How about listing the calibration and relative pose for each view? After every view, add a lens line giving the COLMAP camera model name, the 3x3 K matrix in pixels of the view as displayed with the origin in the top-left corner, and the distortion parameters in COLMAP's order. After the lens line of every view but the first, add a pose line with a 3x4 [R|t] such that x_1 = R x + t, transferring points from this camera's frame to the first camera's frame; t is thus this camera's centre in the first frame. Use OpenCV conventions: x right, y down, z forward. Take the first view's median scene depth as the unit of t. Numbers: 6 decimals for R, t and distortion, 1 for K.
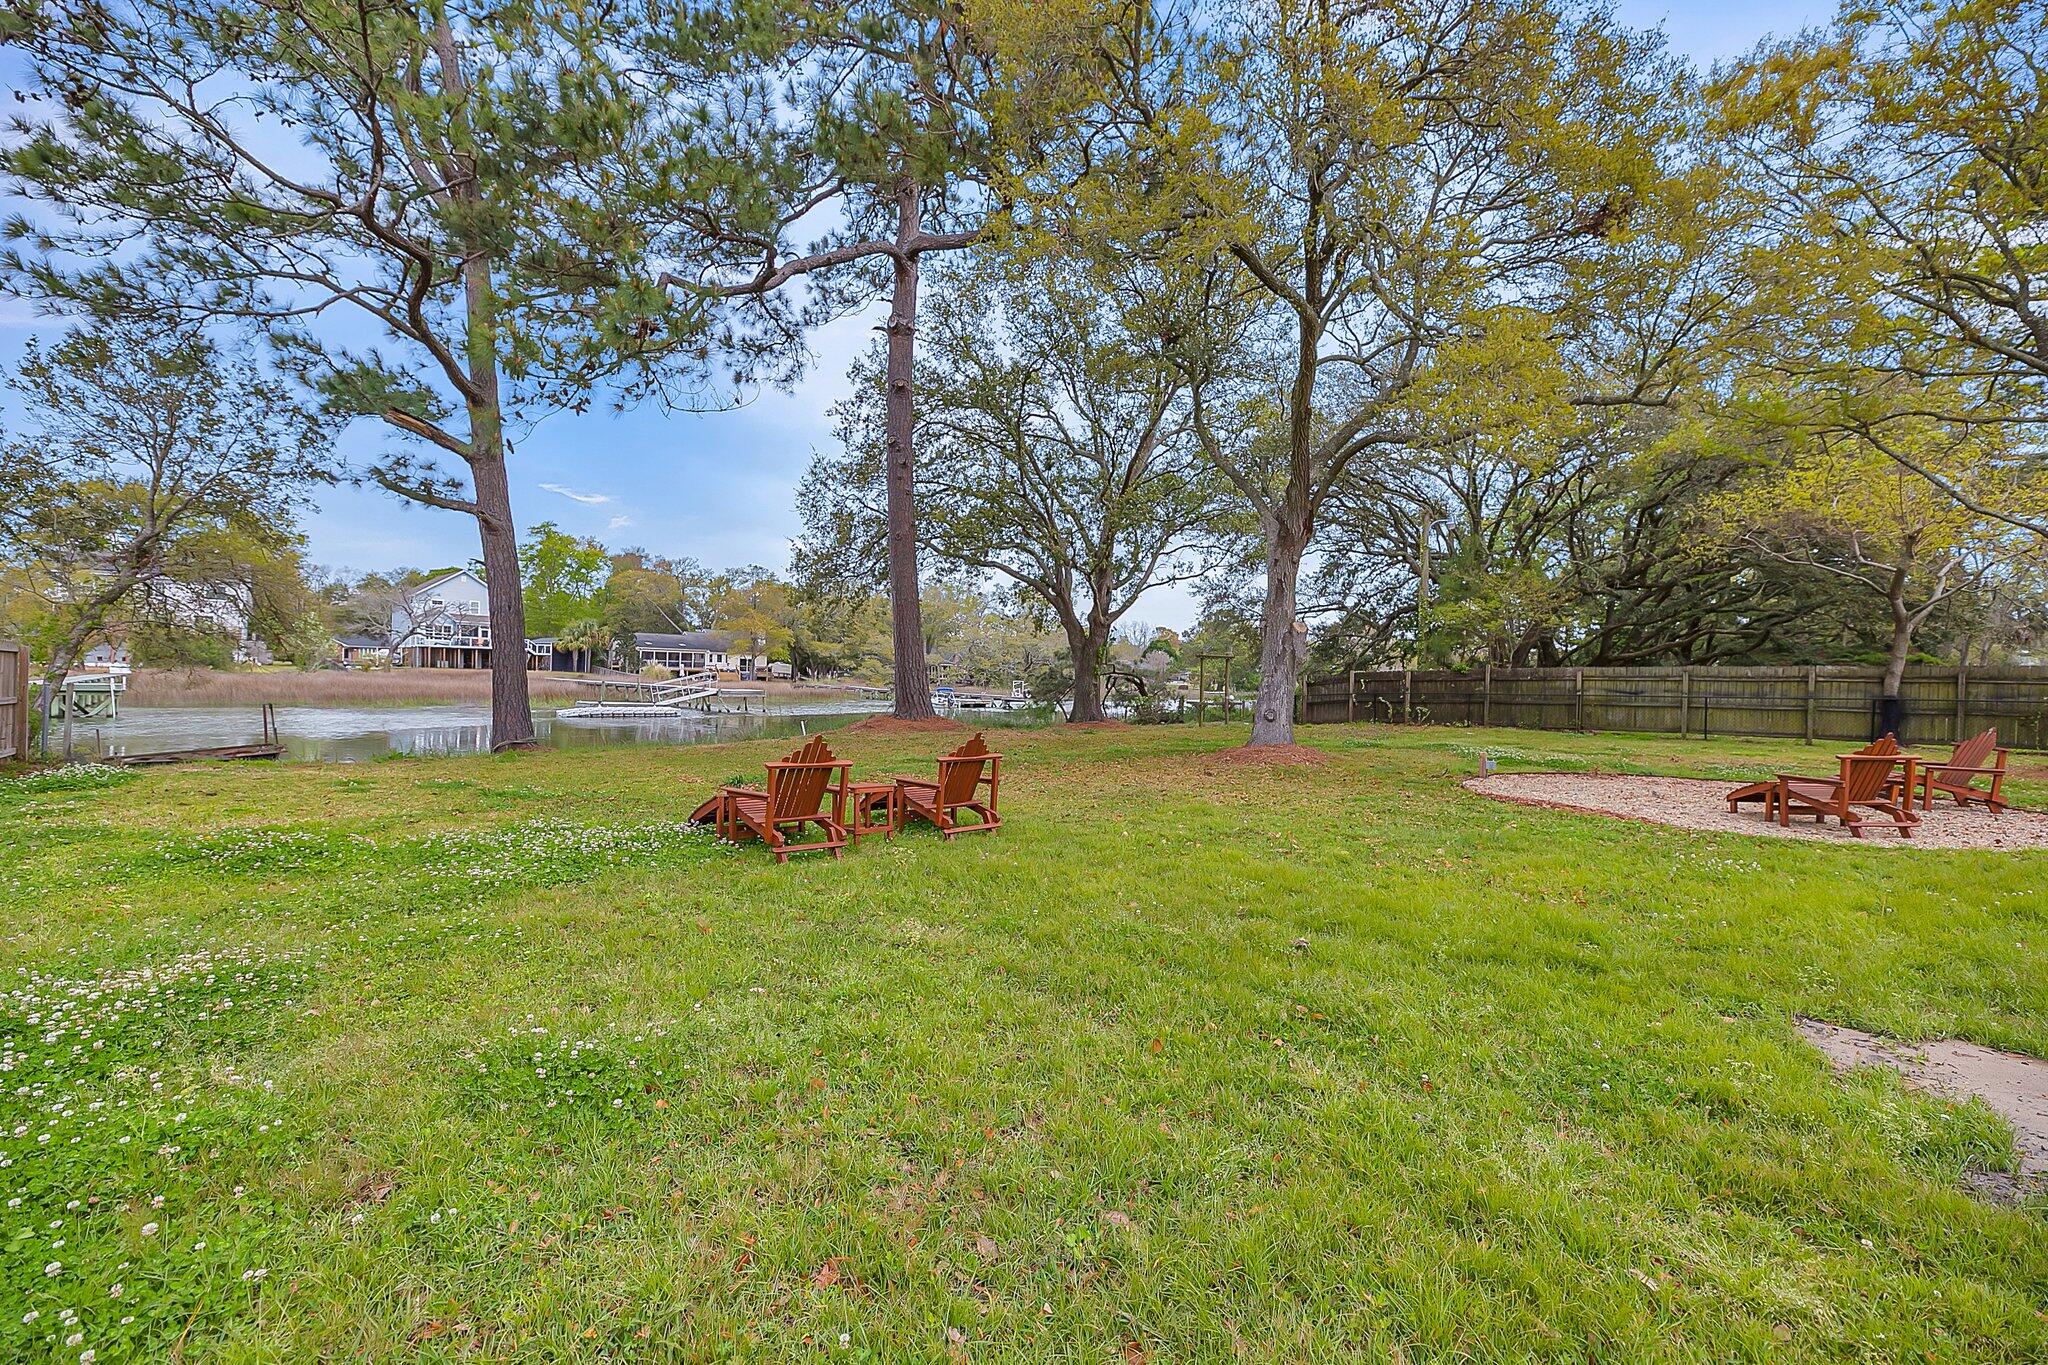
lens RADIAL K [[855.2, 0, 1028.6], [0, 855.2, 672.9], [0, 0, 1]] dist [-0.002578, -0.000194]
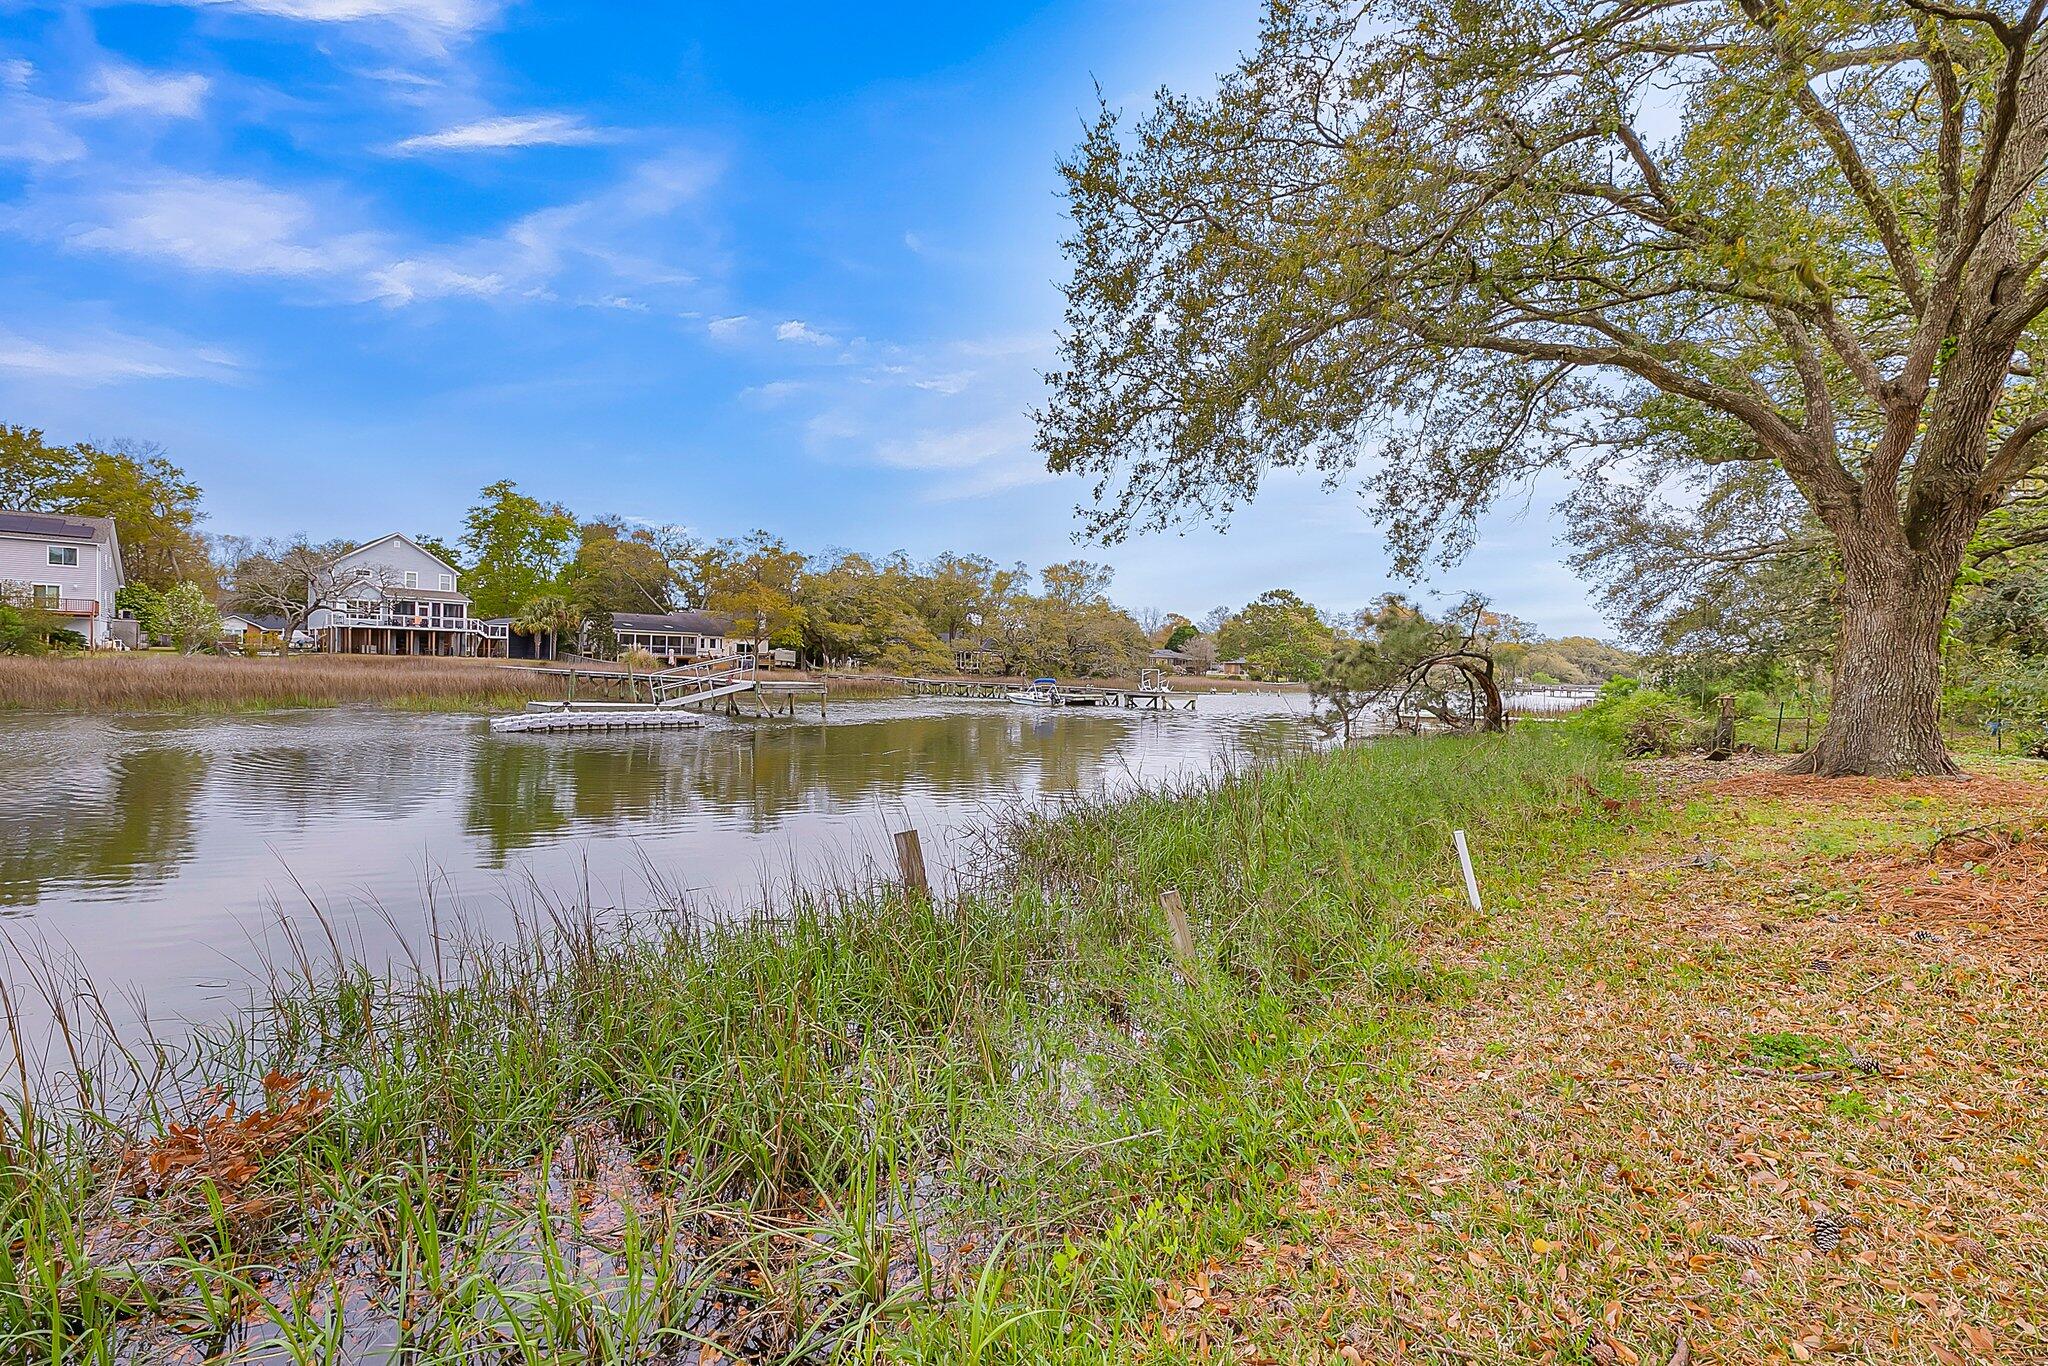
lens RADIAL K [[855.2, 0, 1028.6], [0, 855.2, 673.4], [0, 0, 1]] dist [-0.002578, -0.000194]
pose [[0.999602, -0.000260, 0.028207, -0.081403], [-0.000081, 0.999927, 0.012113, 0.002386], [-0.028209, -0.012110, 0.999529, 0.164050]]
